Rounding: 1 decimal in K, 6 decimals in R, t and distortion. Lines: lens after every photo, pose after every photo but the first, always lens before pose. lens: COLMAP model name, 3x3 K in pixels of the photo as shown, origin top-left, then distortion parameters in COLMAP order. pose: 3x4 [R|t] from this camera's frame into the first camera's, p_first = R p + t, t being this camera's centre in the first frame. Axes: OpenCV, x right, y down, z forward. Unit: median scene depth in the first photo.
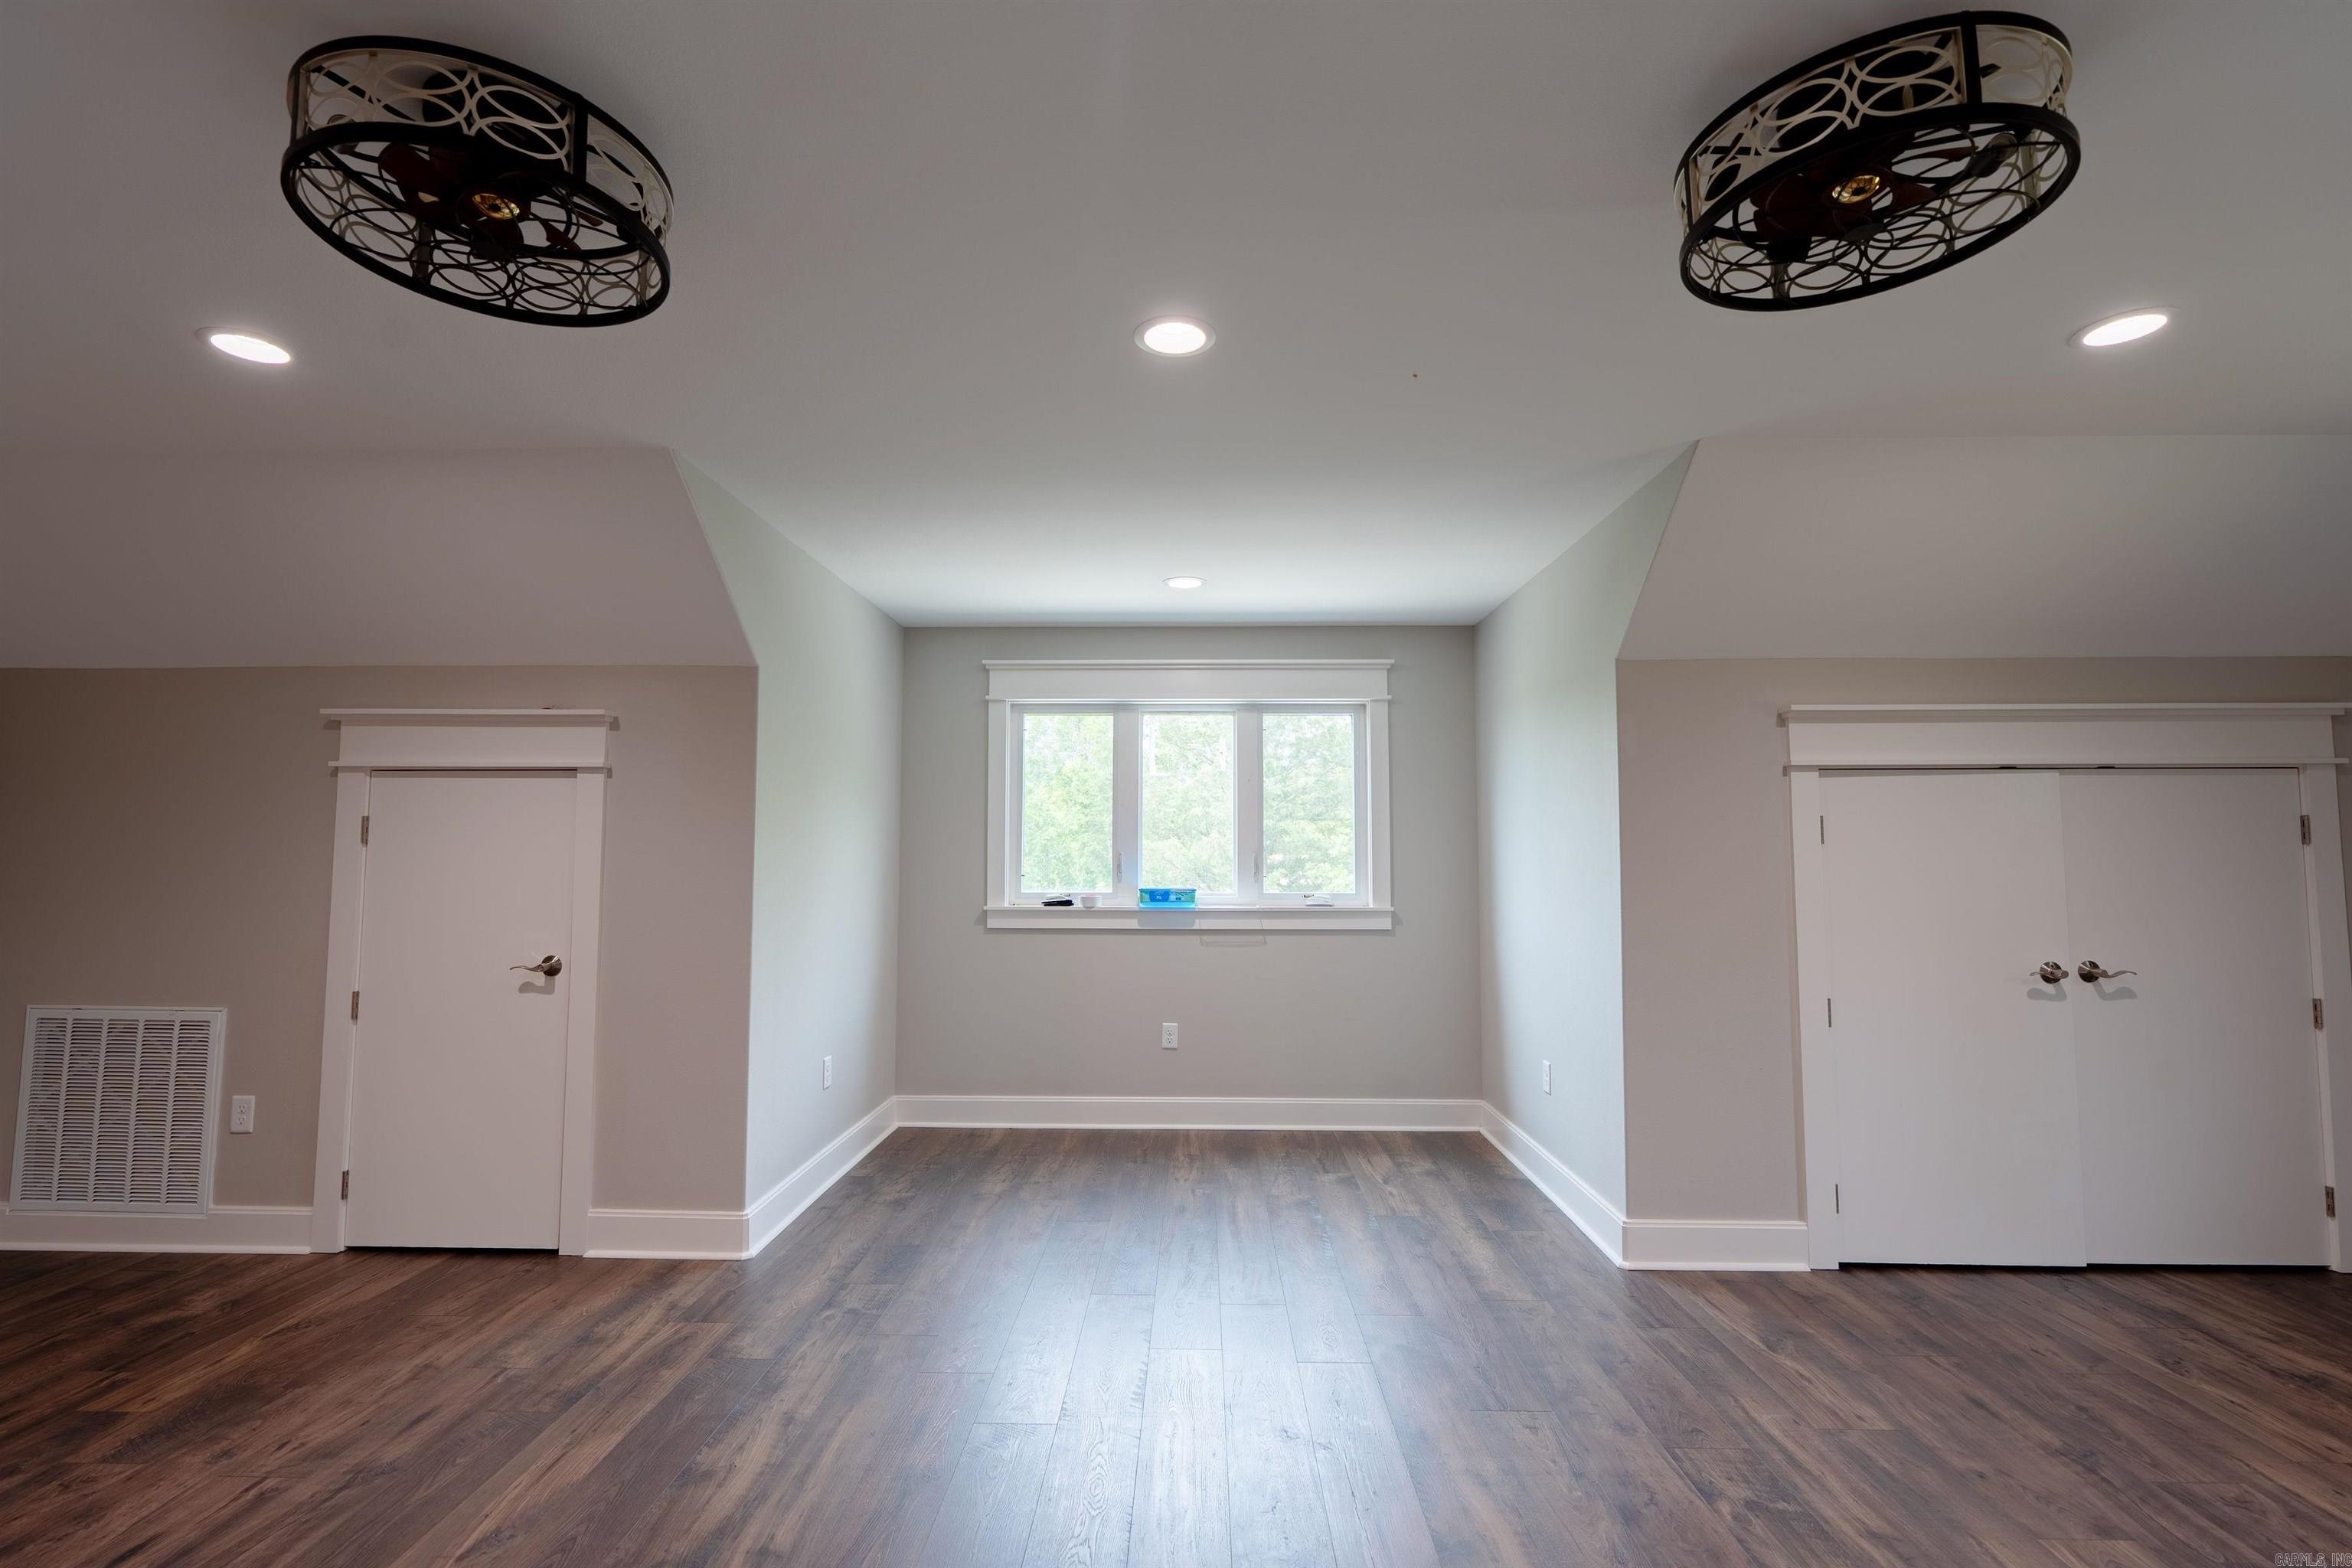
lens RADIAL K [[1054.9, 0, 1171.4], [0, 1054.9, 779.8], [0, 0, 1]] dist [-0.004644, 0.000977]
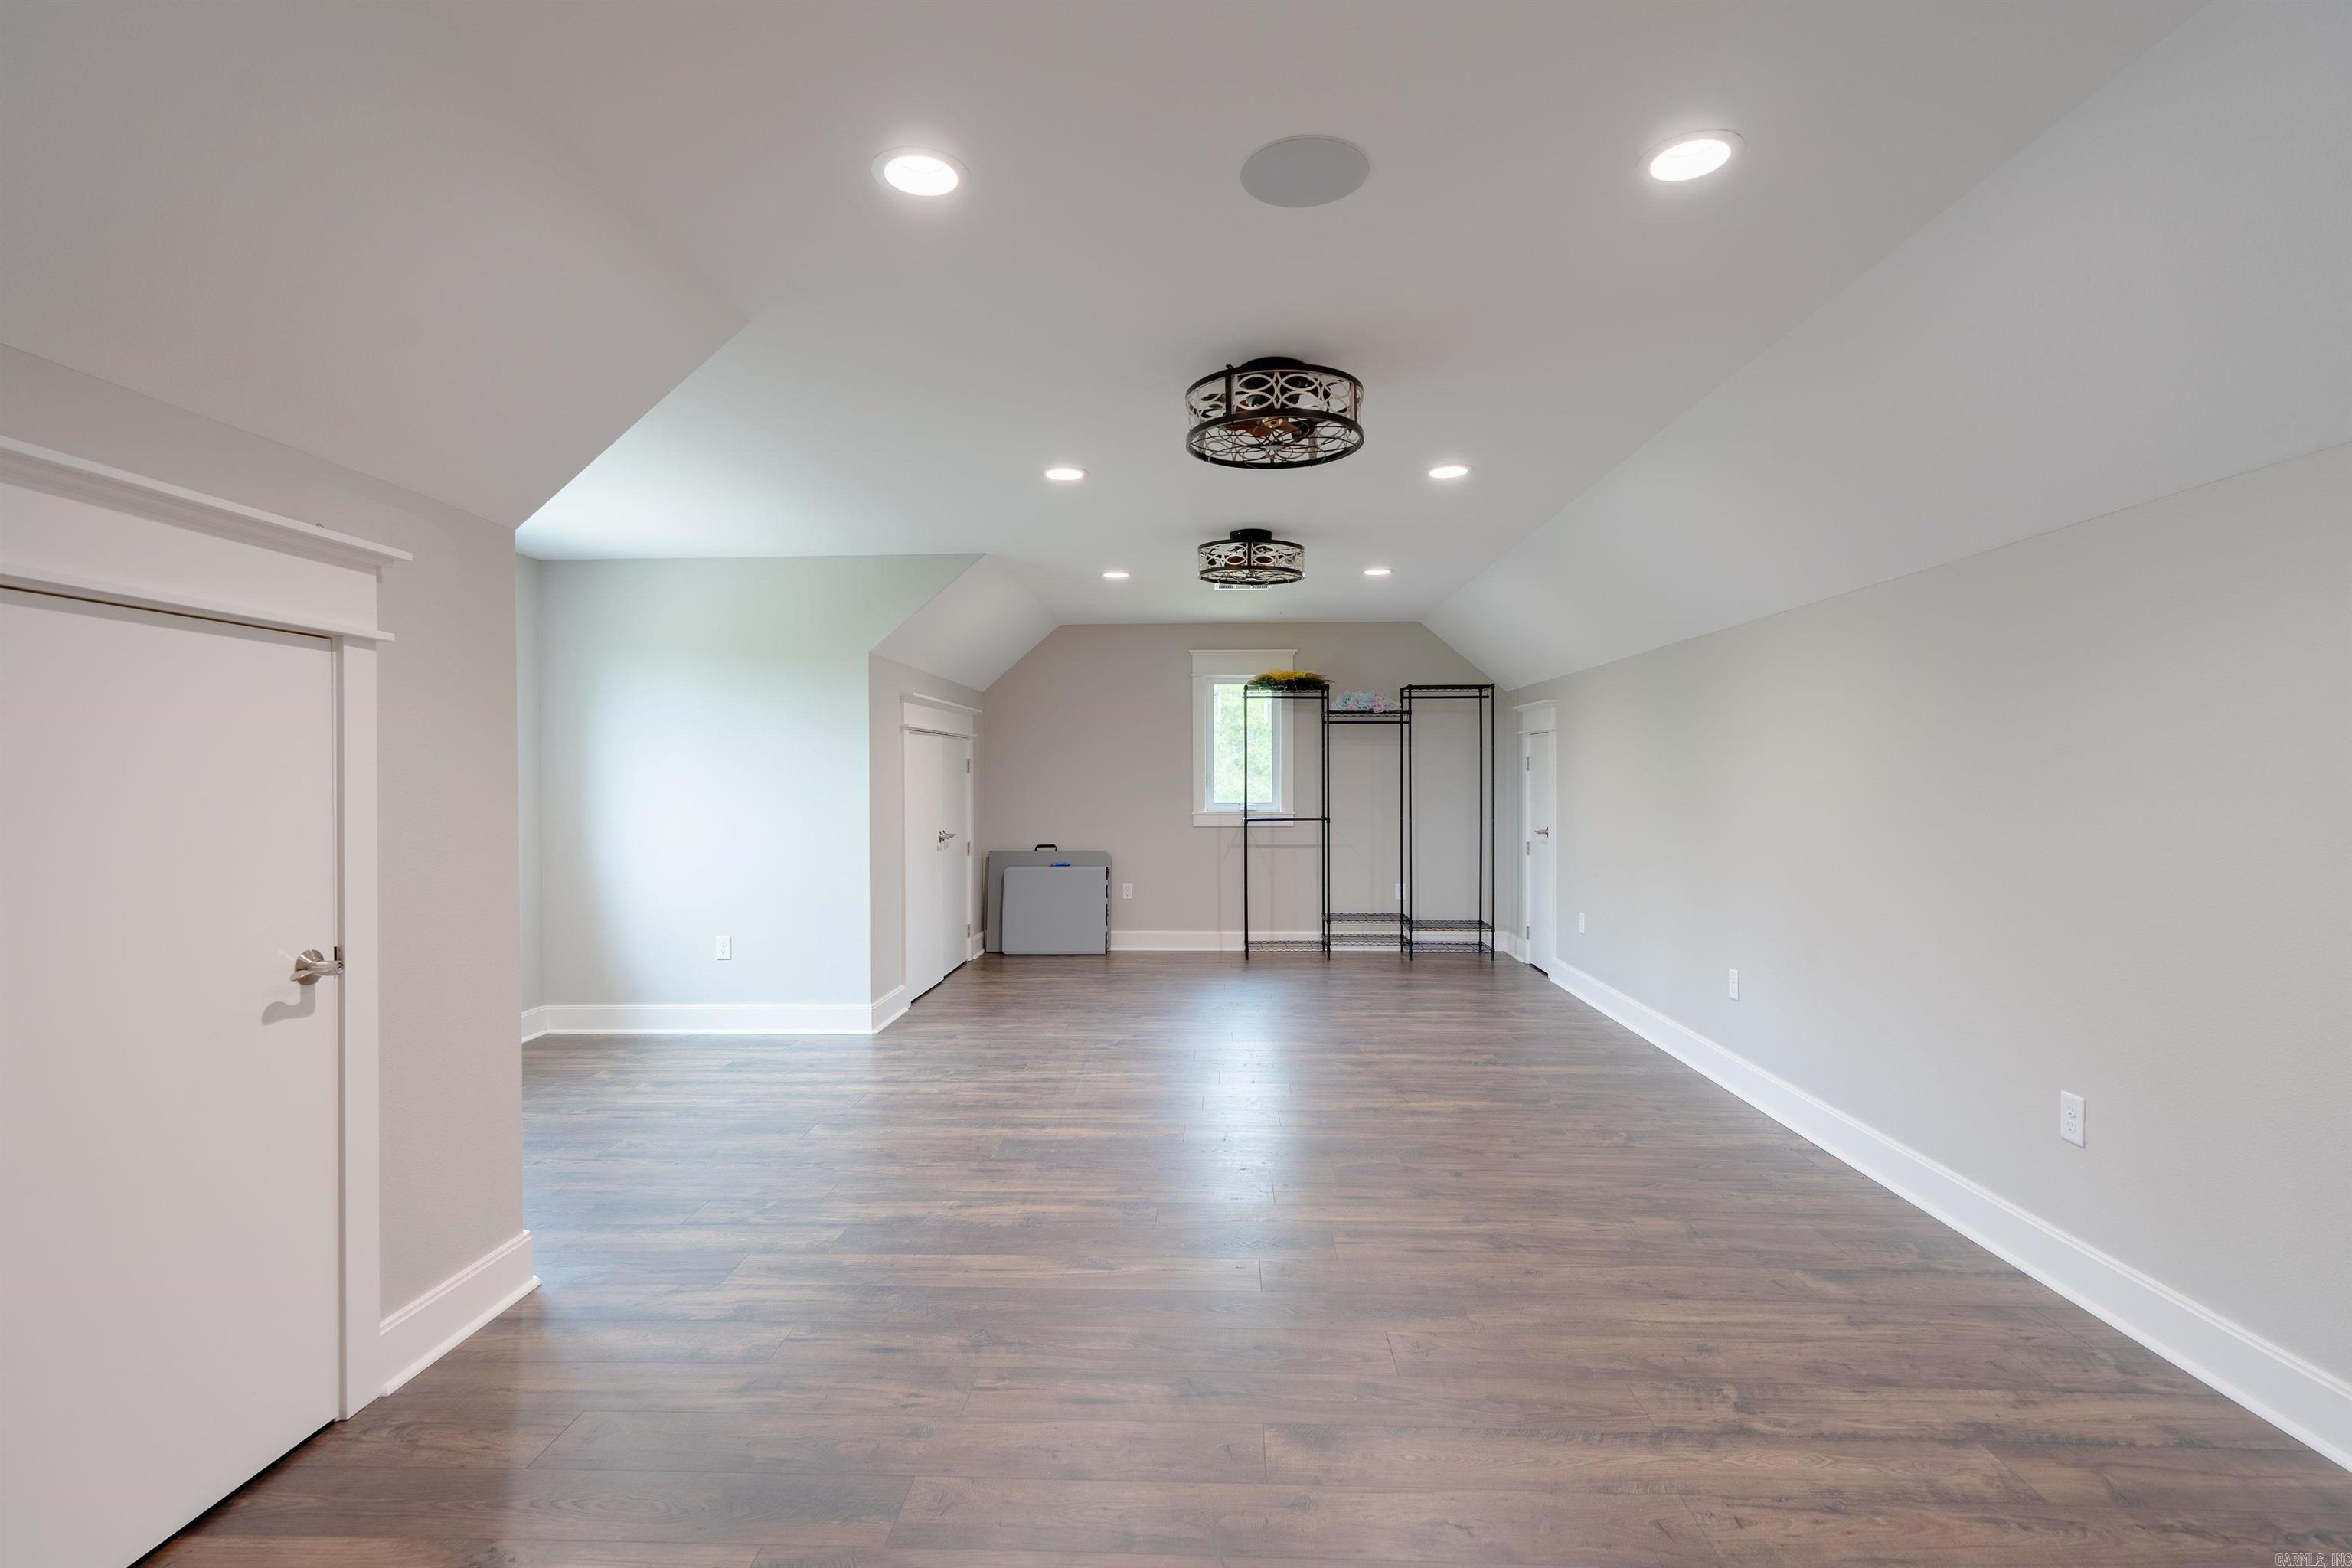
lens RADIAL K [[1124.1, 0, 1161.6], [0, 1124.1, 779.7], [0, 0, 1]] dist [0.002689, 0.000456]
pose [[0.024214, -0.001426, 0.999706, -1.311255], [-0.069500, 0.997577, 0.003106, 0.040099], [-0.997288, -0.069555, 0.024057, 0.561055]]
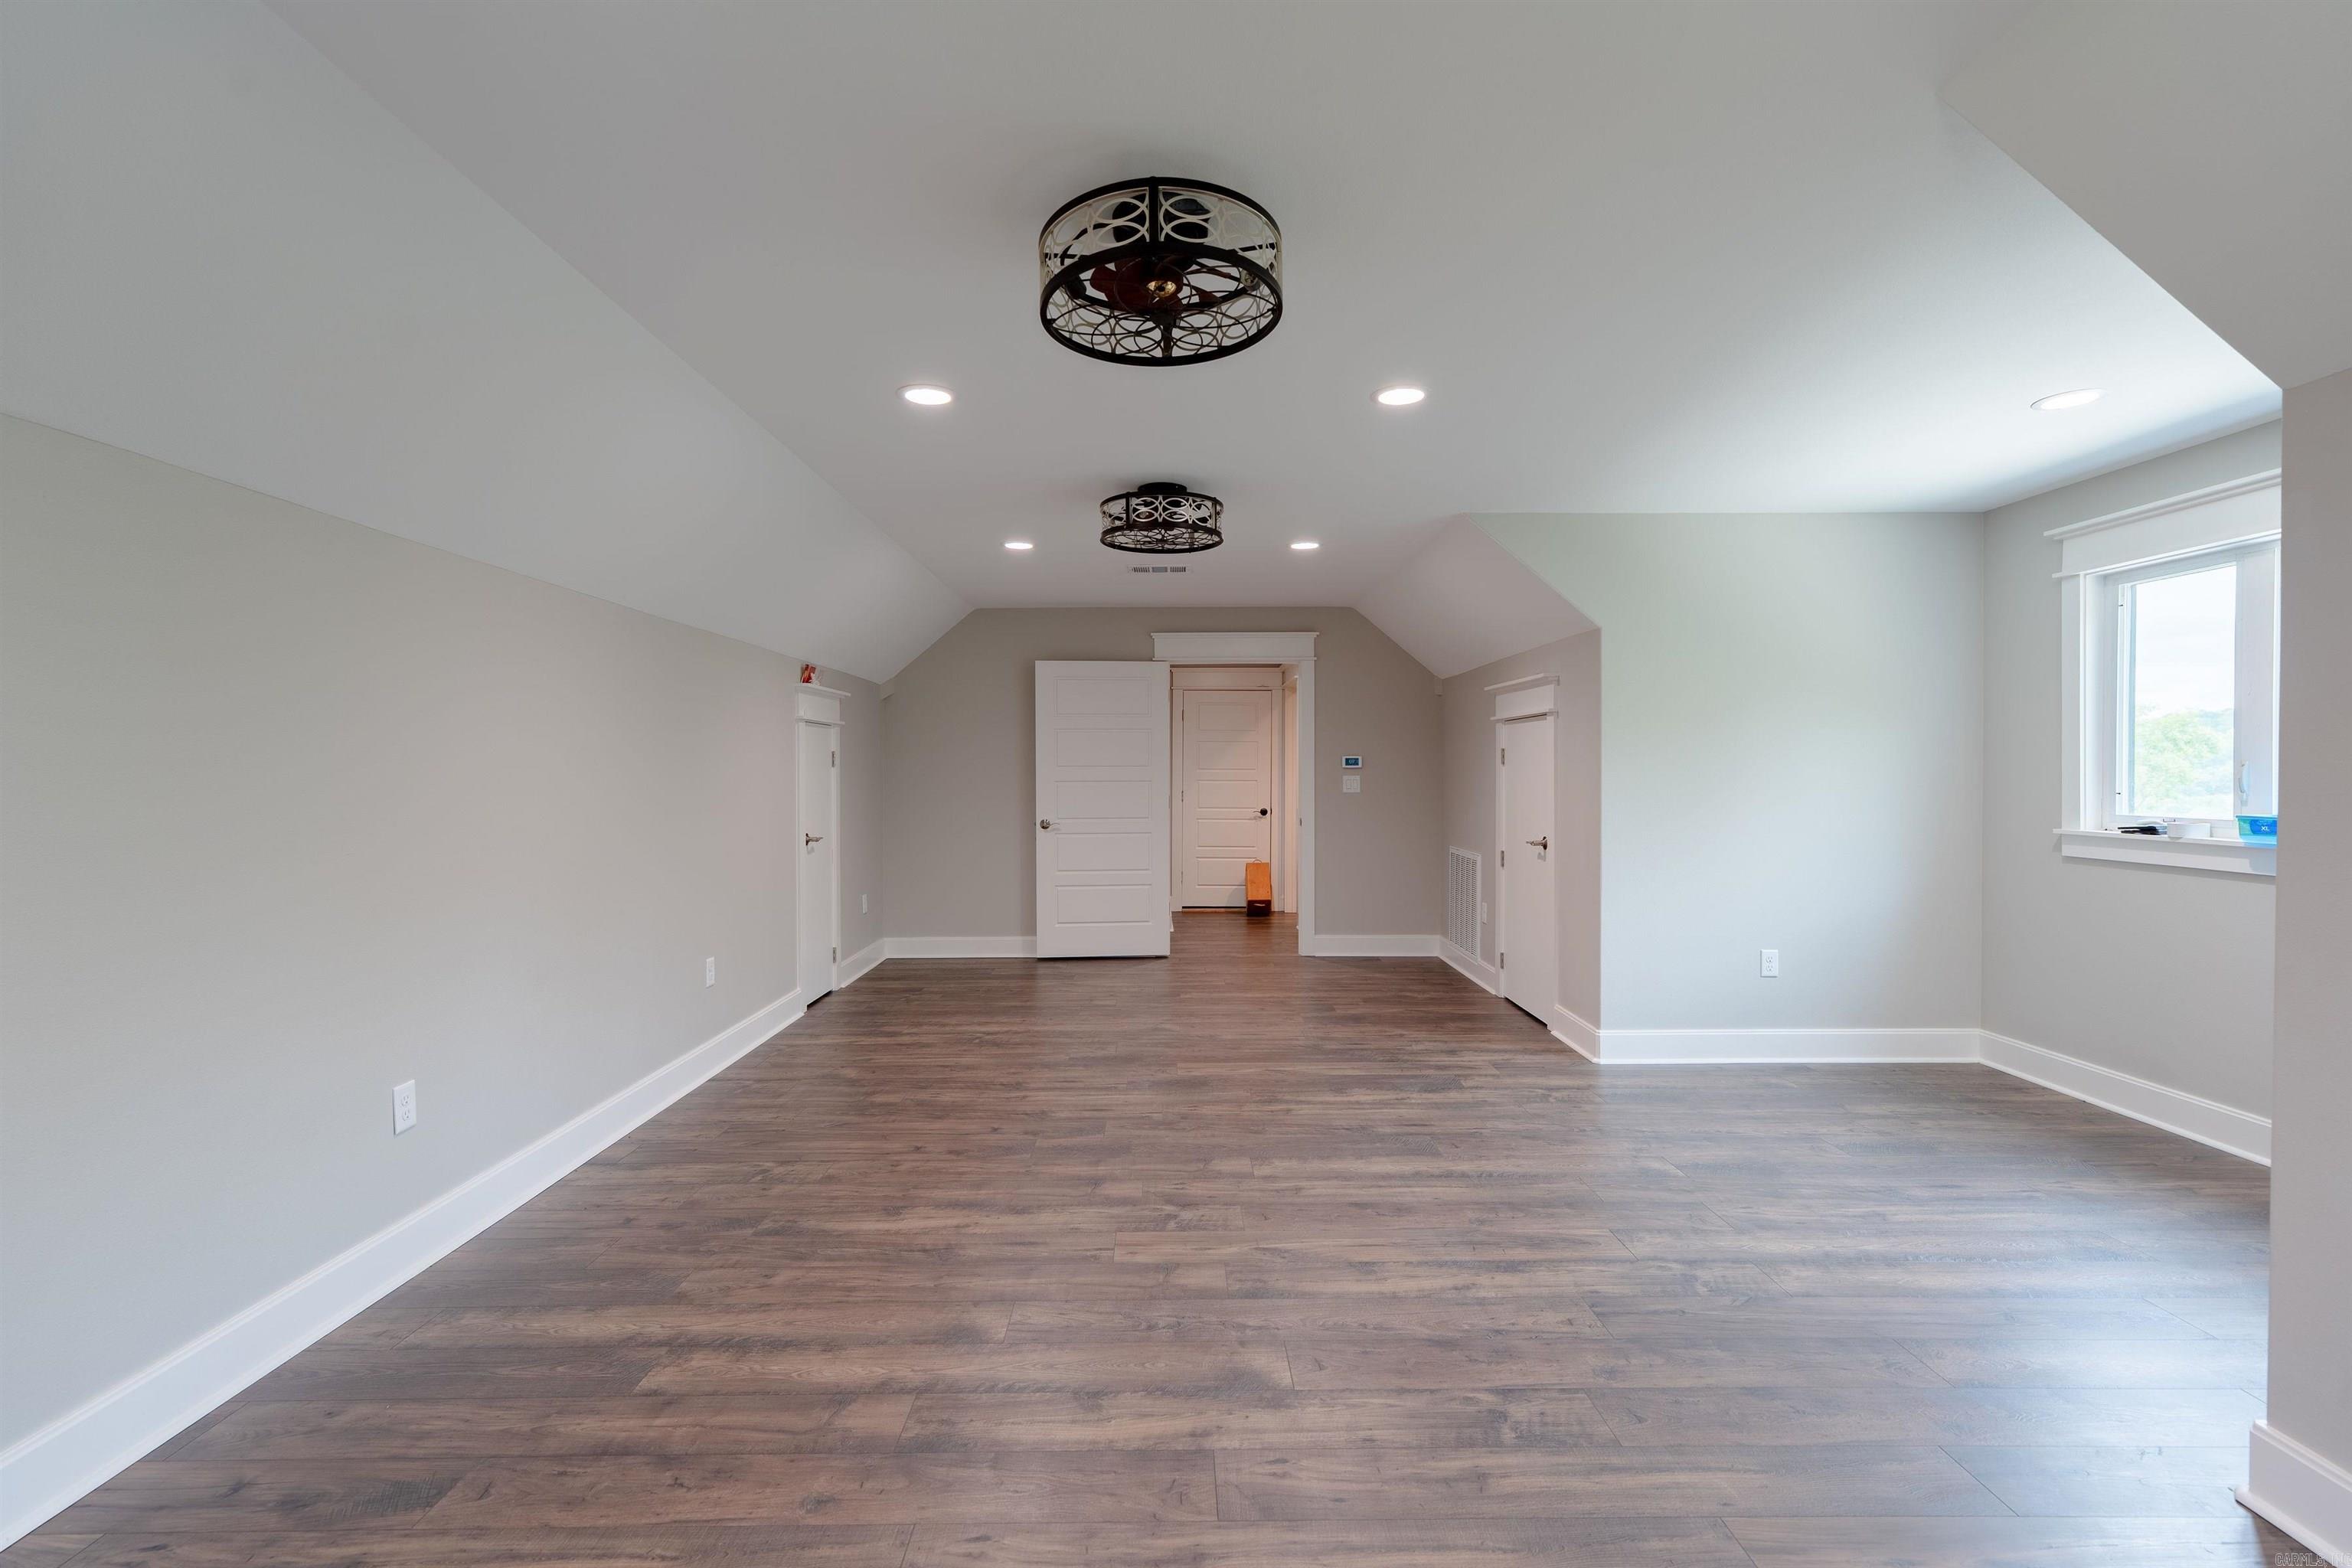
lens RADIAL K [[1054.9, 0, 1182.9], [0, 1054.9, 775.7], [0, 0, 1]] dist [-0.004644, 0.000977]
pose [[0.042341, 0.001312, -0.999102, 0.998243], [0.076660, 0.997047, 0.004558, 0.034255], [0.996158, -0.076785, 0.042116, 0.454900]]
